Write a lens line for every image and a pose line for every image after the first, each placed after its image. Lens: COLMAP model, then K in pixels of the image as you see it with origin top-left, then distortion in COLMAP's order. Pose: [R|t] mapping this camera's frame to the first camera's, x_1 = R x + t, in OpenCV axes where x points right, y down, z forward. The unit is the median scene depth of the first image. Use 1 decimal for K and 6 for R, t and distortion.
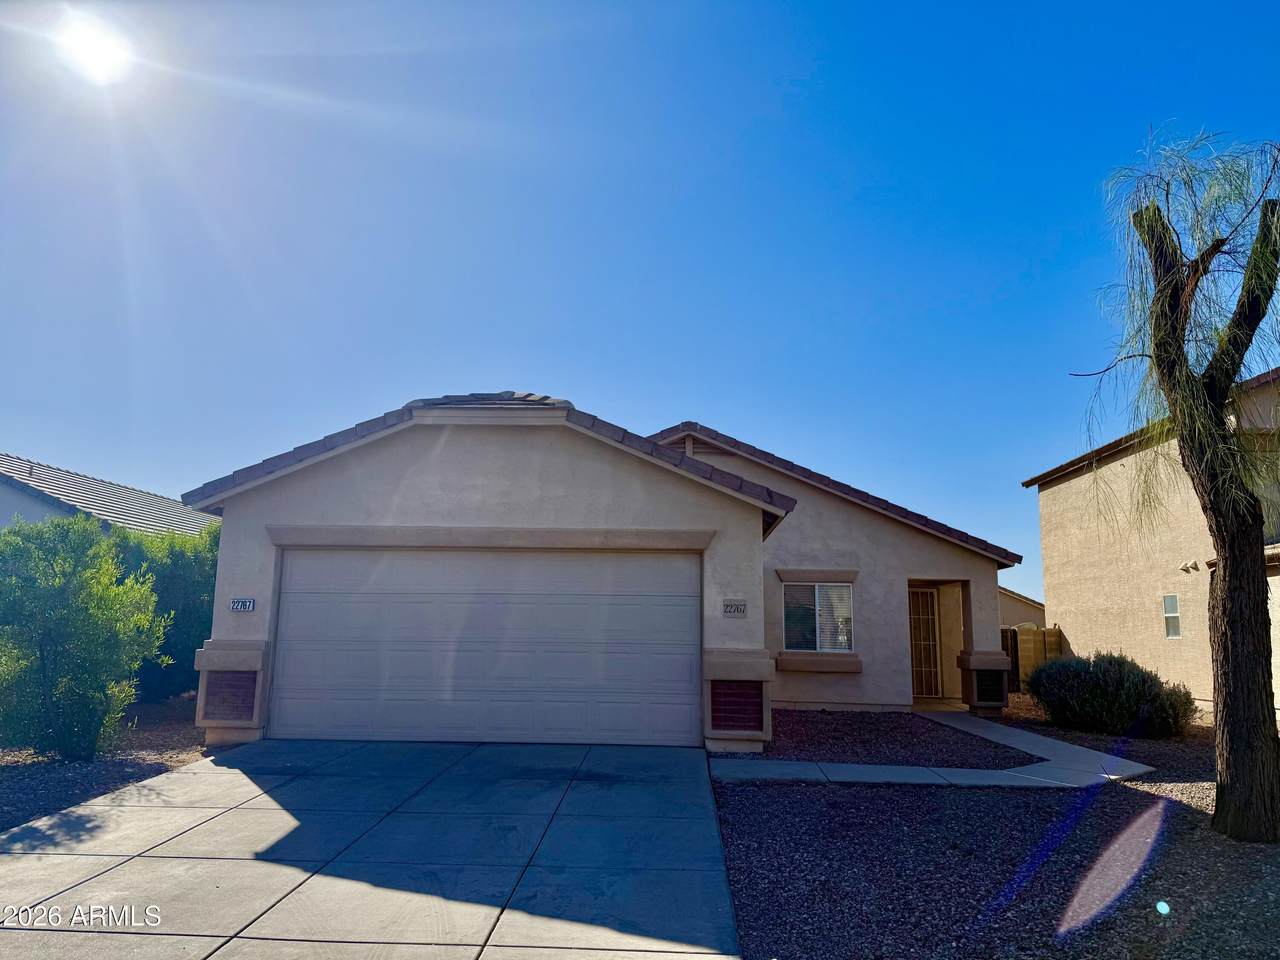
lens RADIAL K [[904.0, 0, 644.1], [0, 904.0, 477.5], [0, 0, 1]] dist [0.013206, -0.005233]
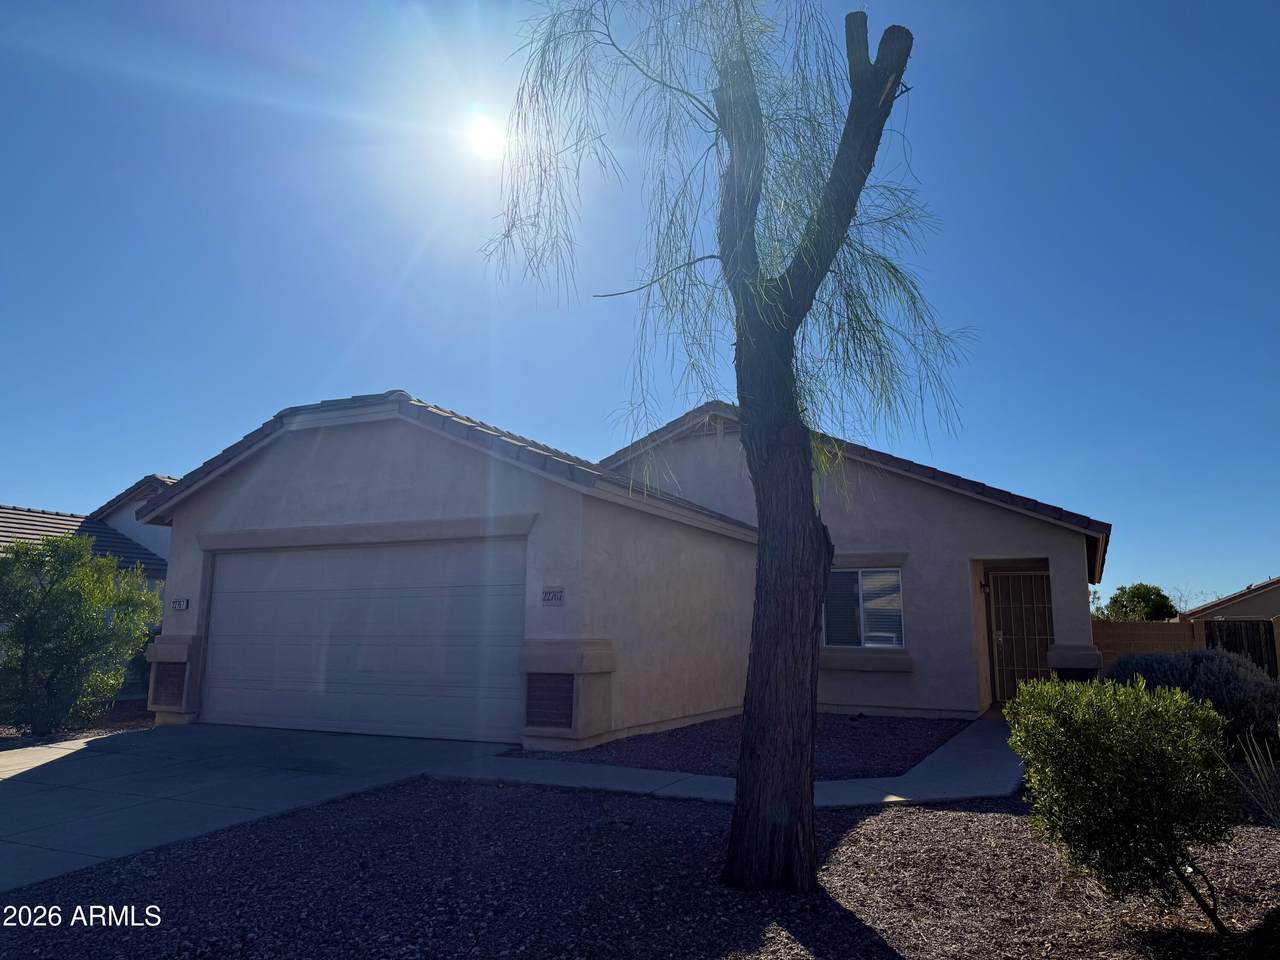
lens RADIAL K [[904.0, 0, 641.0], [0, 904.0, 482.3], [0, 0, 1]] dist [0.013206, -0.005233]
pose [[0.917177, -0.075465, -0.391269, 0.544366], [0.075455, 0.997030, -0.015426, 0.049112], [0.391271, -0.015375, 0.920147, 0.183707]]
